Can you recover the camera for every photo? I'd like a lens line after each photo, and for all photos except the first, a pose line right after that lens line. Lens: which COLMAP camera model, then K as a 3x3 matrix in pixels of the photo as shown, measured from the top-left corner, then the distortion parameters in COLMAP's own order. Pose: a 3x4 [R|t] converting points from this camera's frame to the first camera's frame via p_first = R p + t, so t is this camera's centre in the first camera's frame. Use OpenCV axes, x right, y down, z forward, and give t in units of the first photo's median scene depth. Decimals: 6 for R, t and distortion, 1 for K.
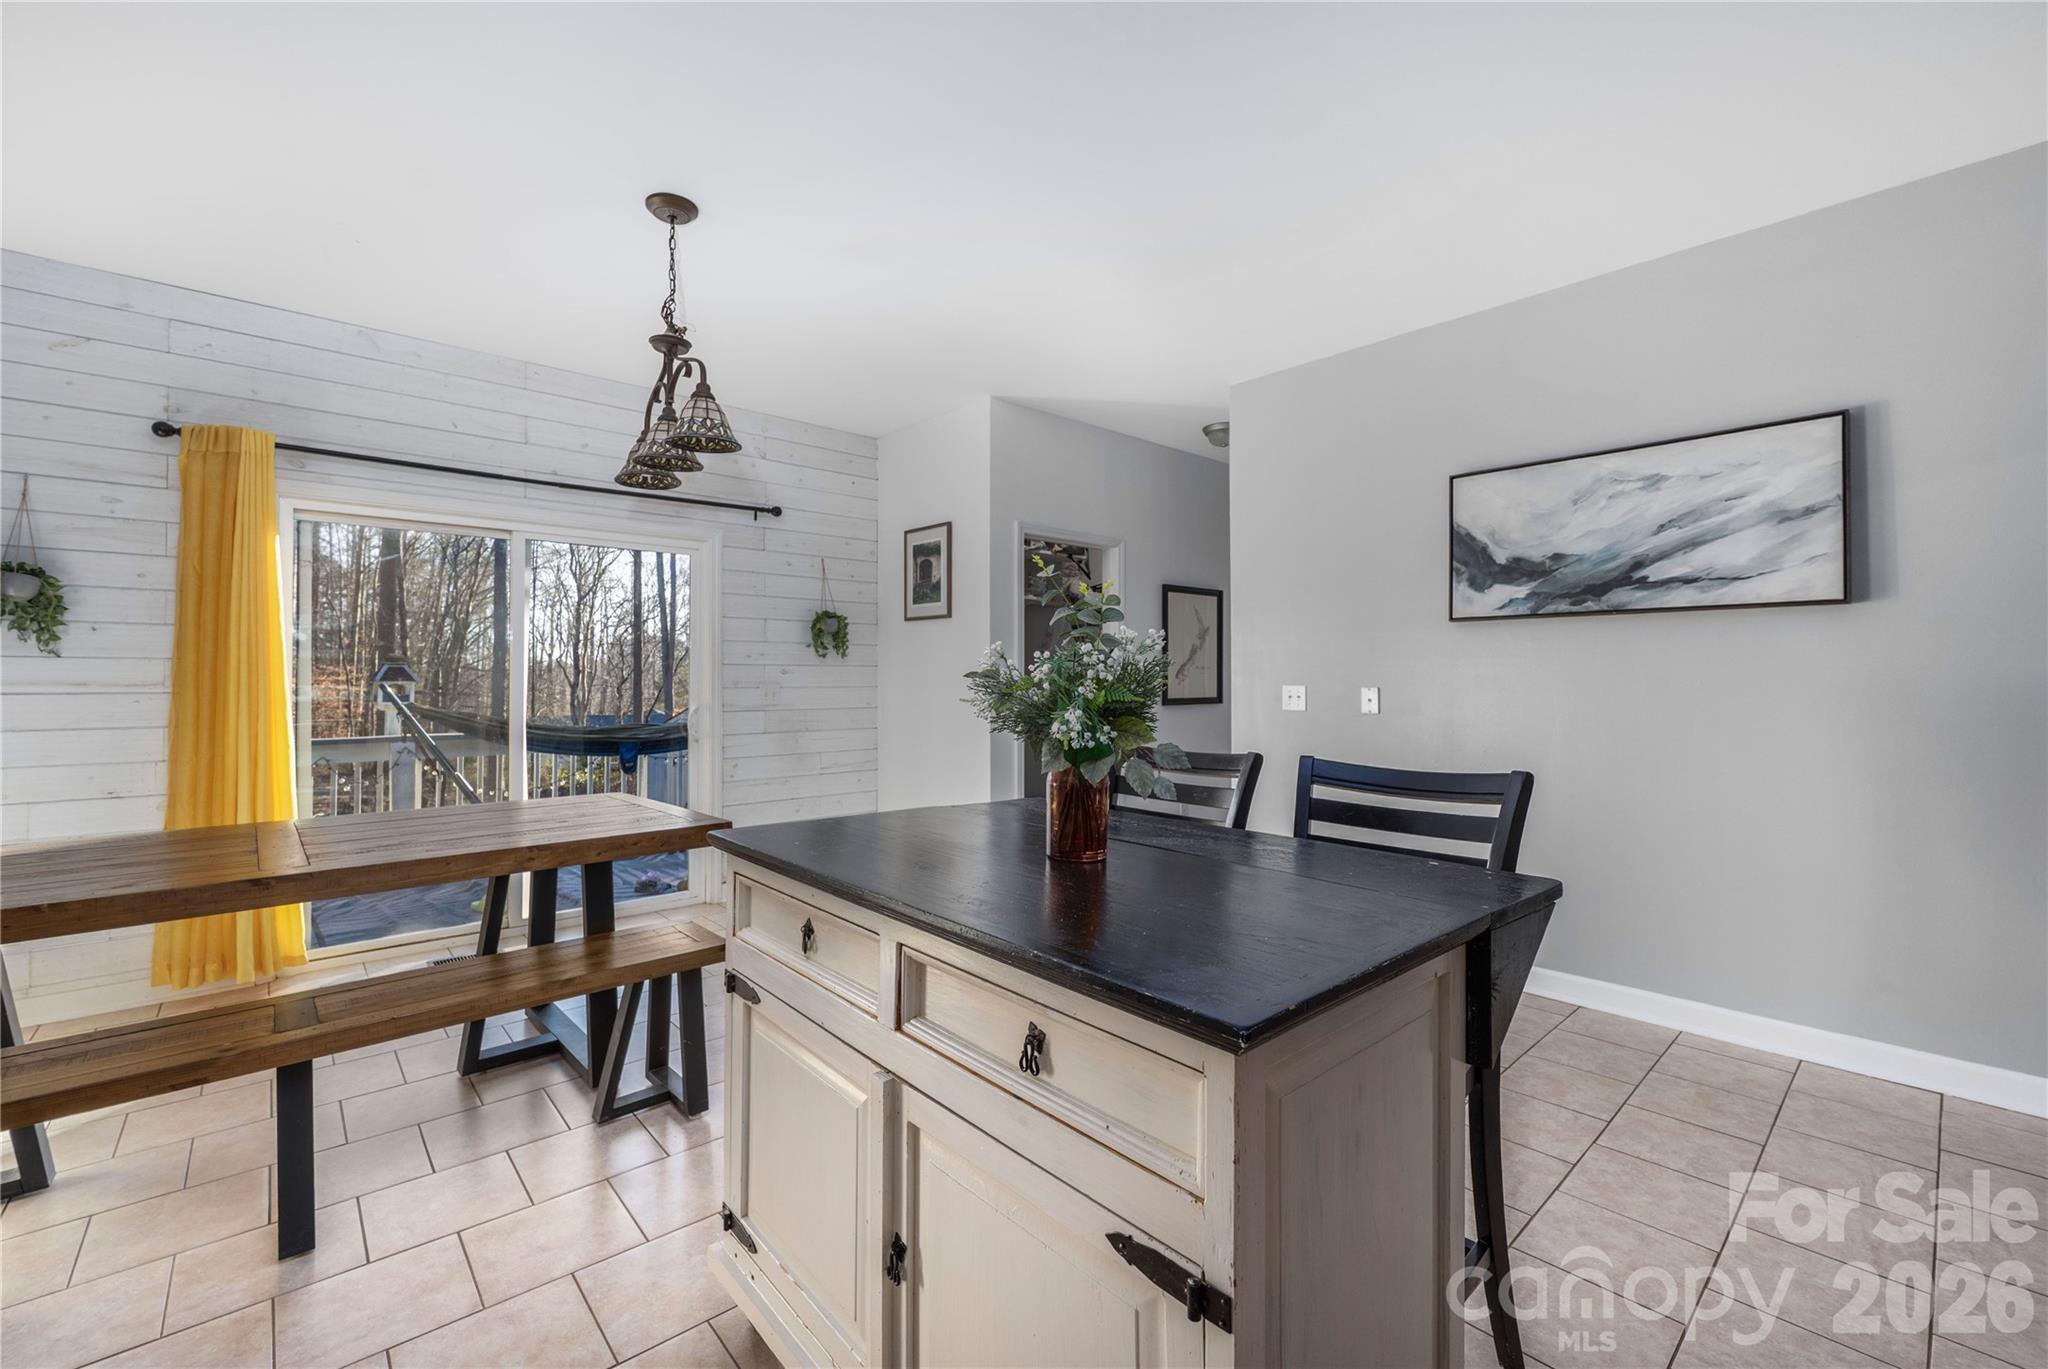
lens RADIAL K [[839.8, 0, 1021.5], [0, 839.8, 681.4], [0, 0, 1]] dist [-0.006147, -0.000329]
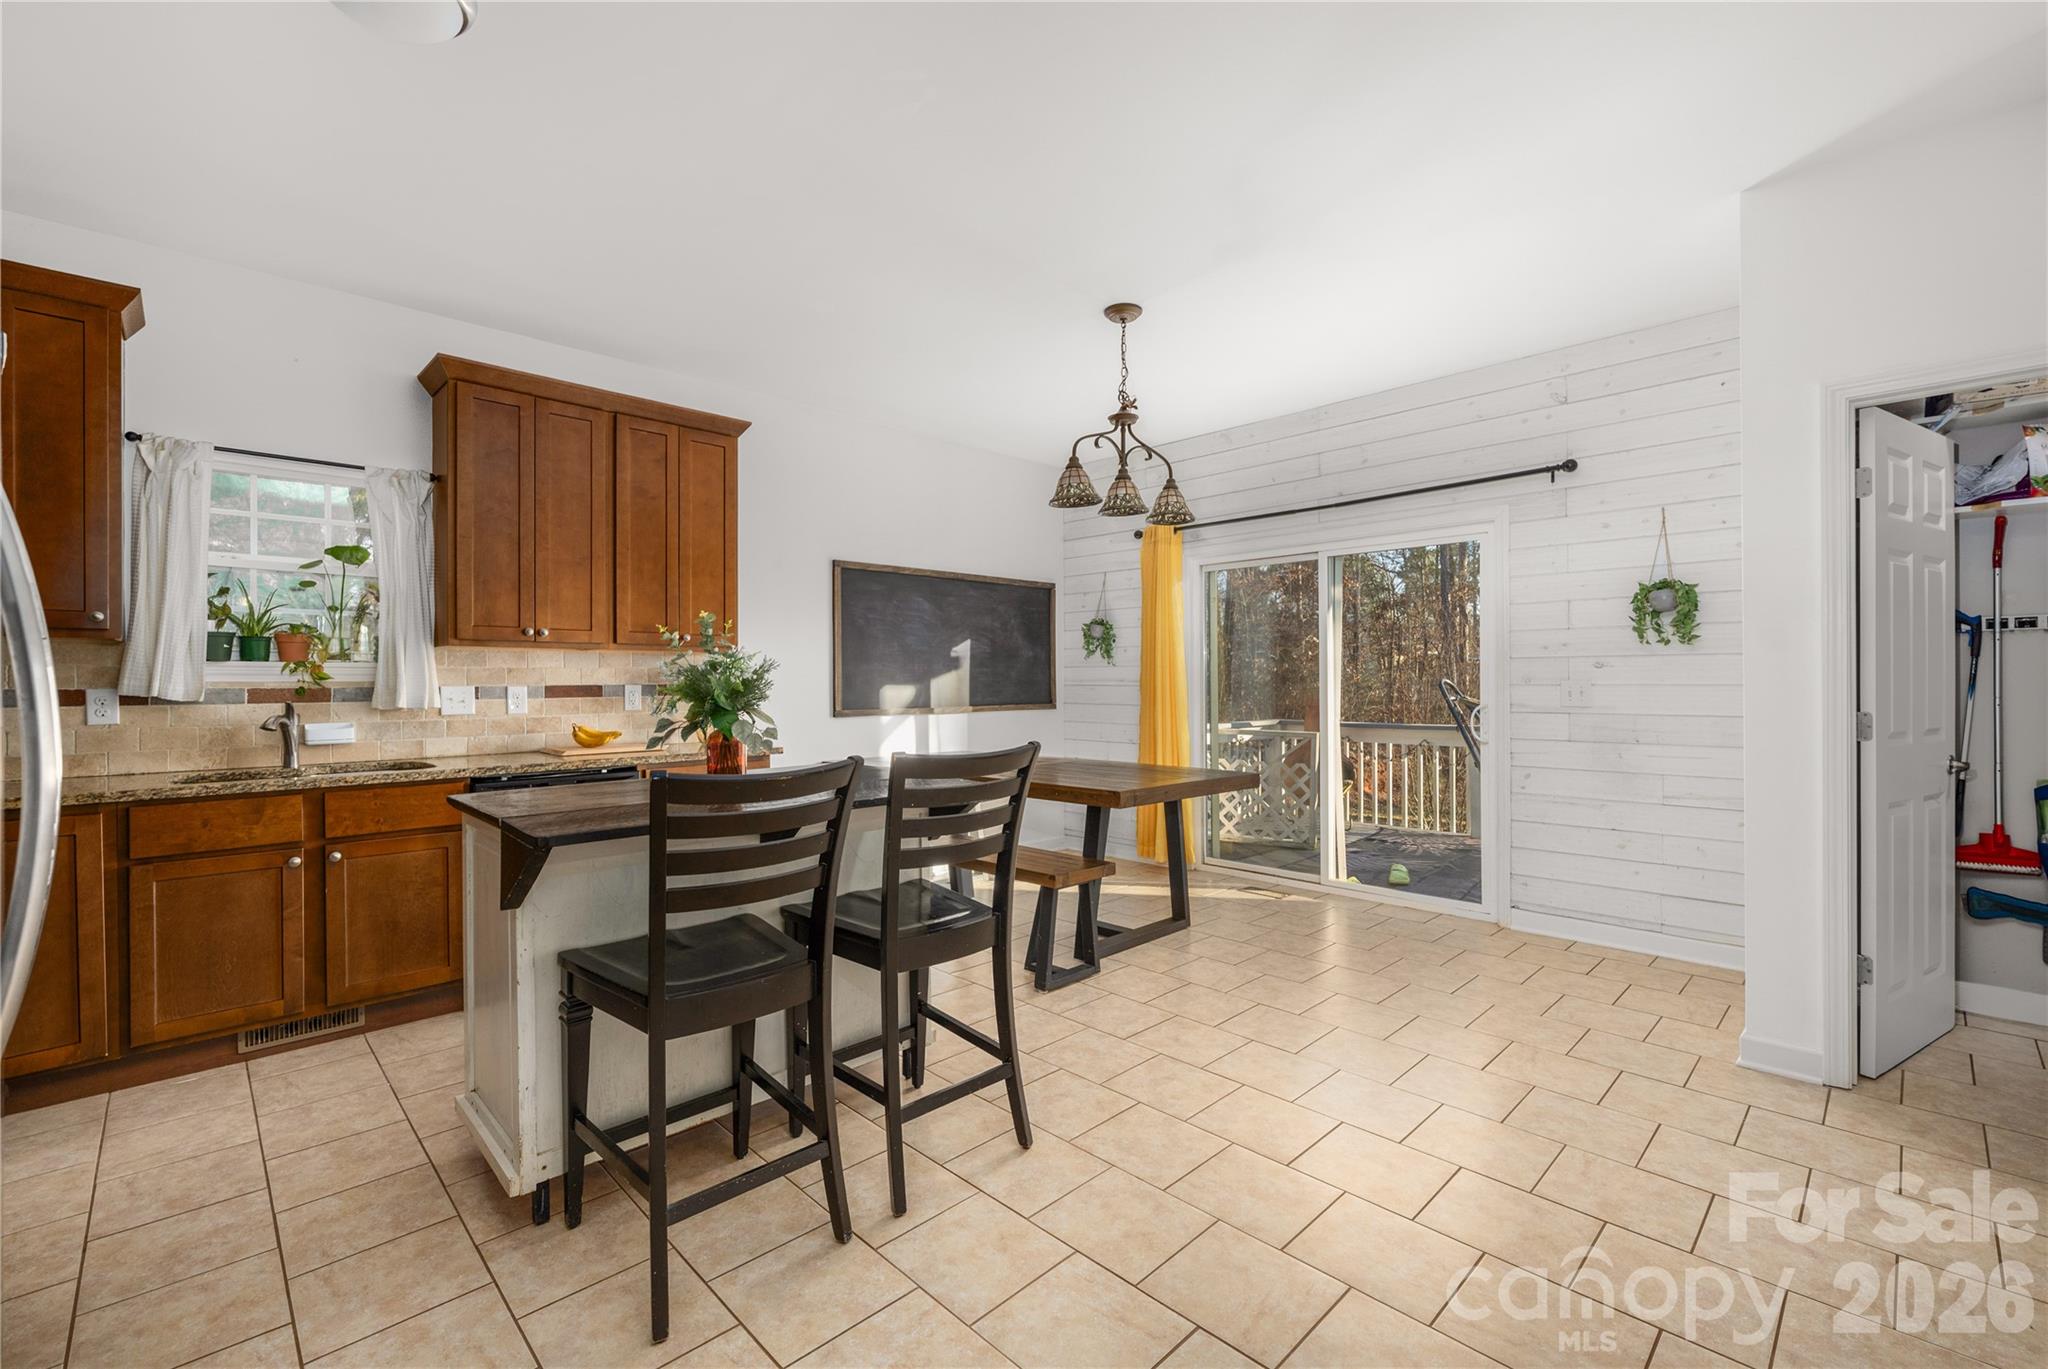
lens RADIAL K [[874.6, 0, 1011.8], [0, 874.6, 683.9], [0, 0, 1]] dist [-0.009346, -0.000385]
pose [[0.036324, 0.003783, -0.999333, 0.520446], [0.001061, 0.999992, 0.003824, 0.002396], [0.999340, -0.001199, 0.036320, 0.436747]]
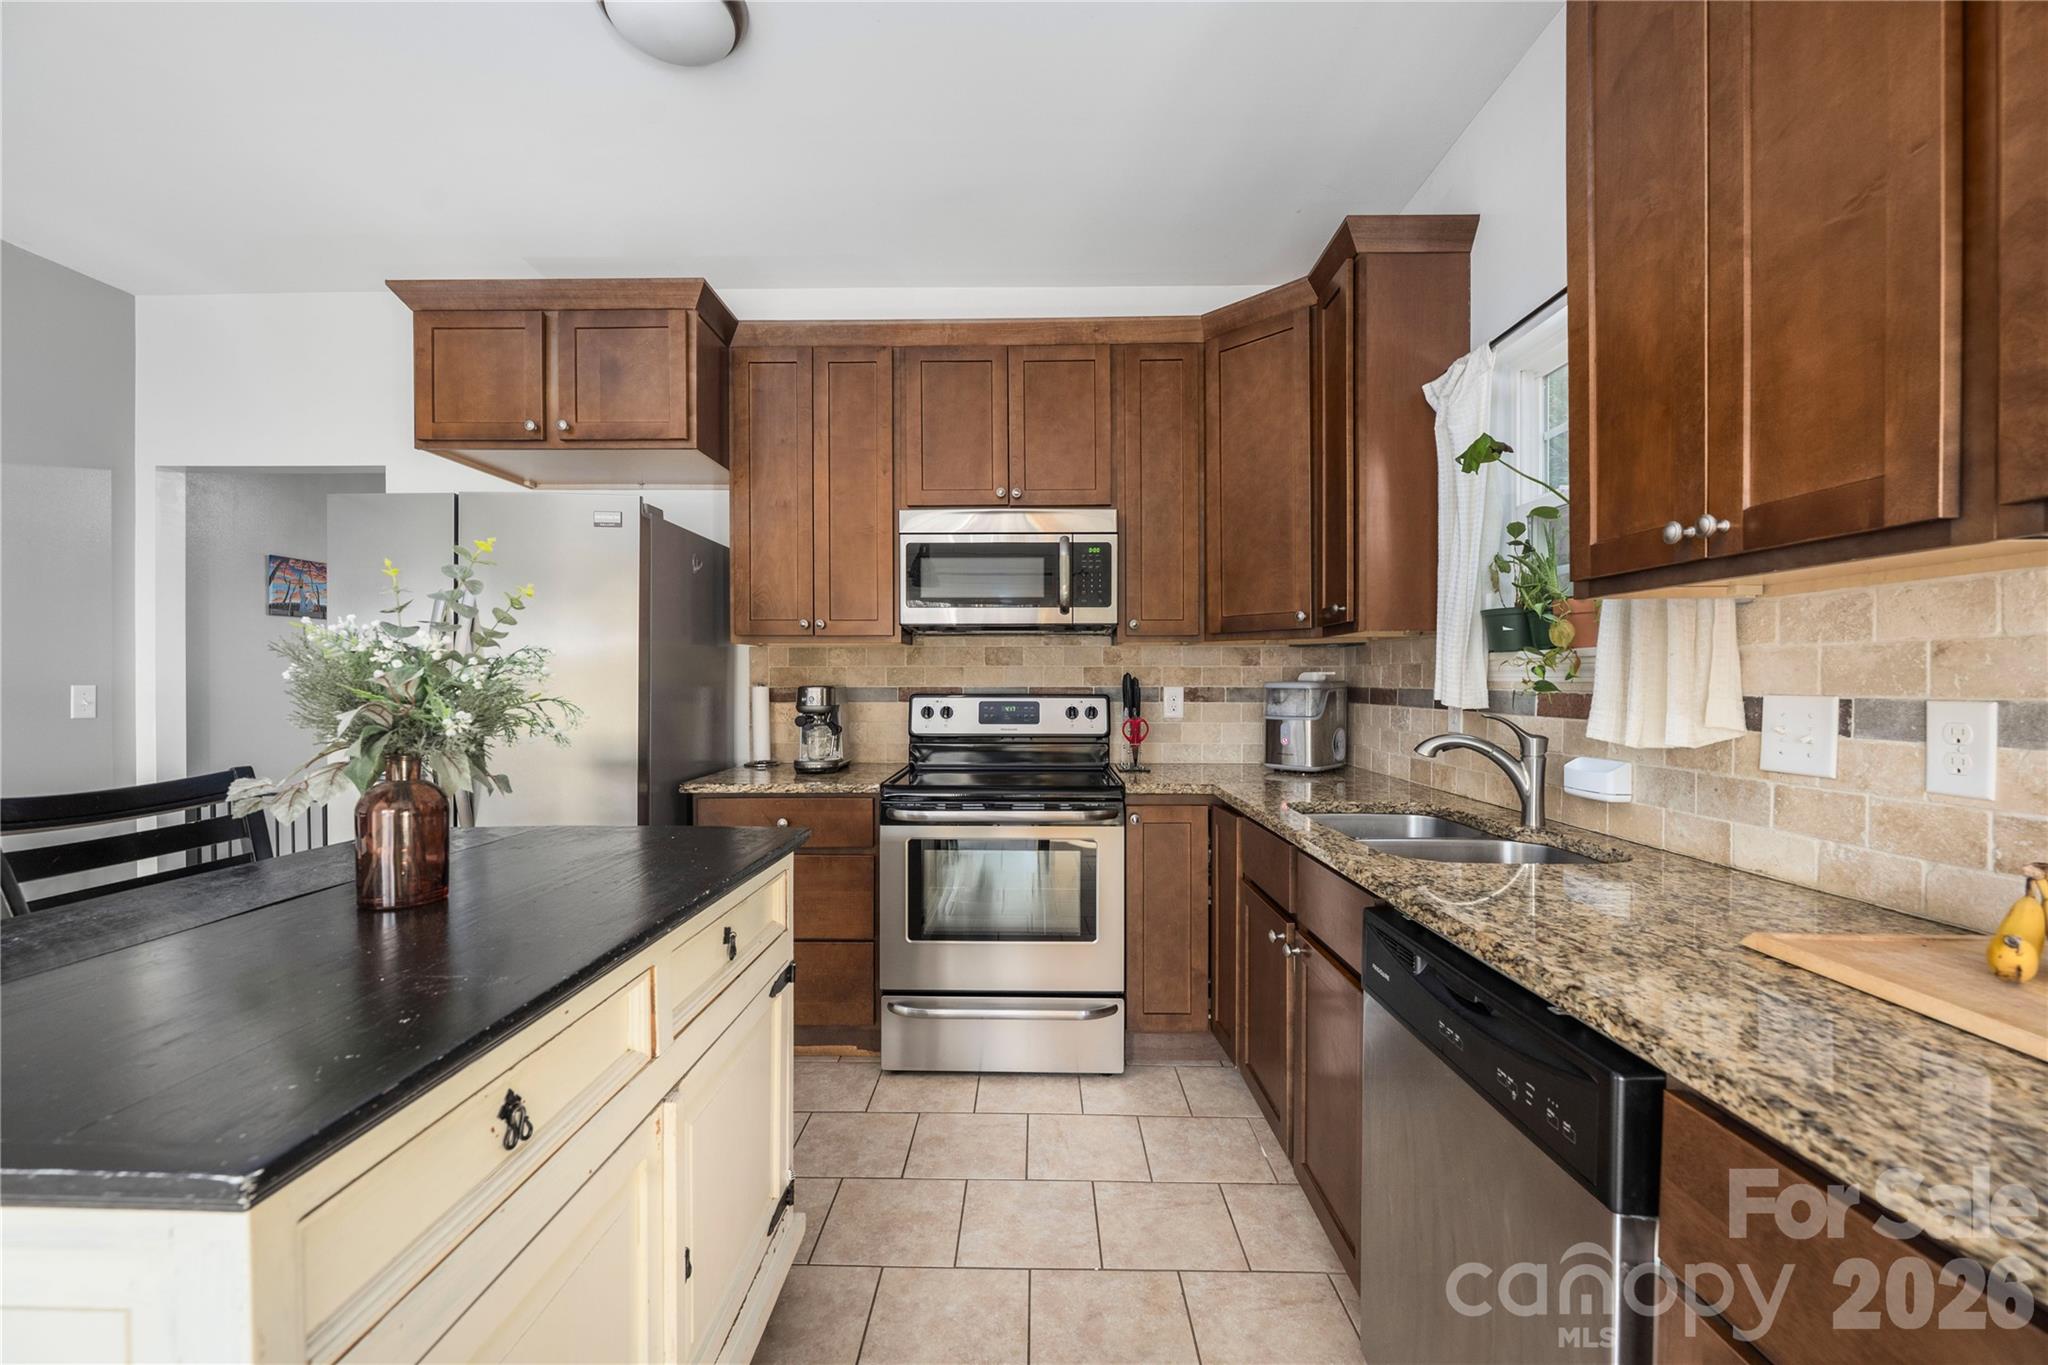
lens RADIAL K [[839.8, 0, 1017.3], [0, 839.8, 677.6], [0, 0, 1]] dist [-0.006147, -0.000329]
pose [[-0.733329, -0.000466, 0.679874, -0.269299], [-0.001831, 0.999997, -0.001289, 0.001592], [-0.679872, -0.002190, -0.733328, 0.349386]]
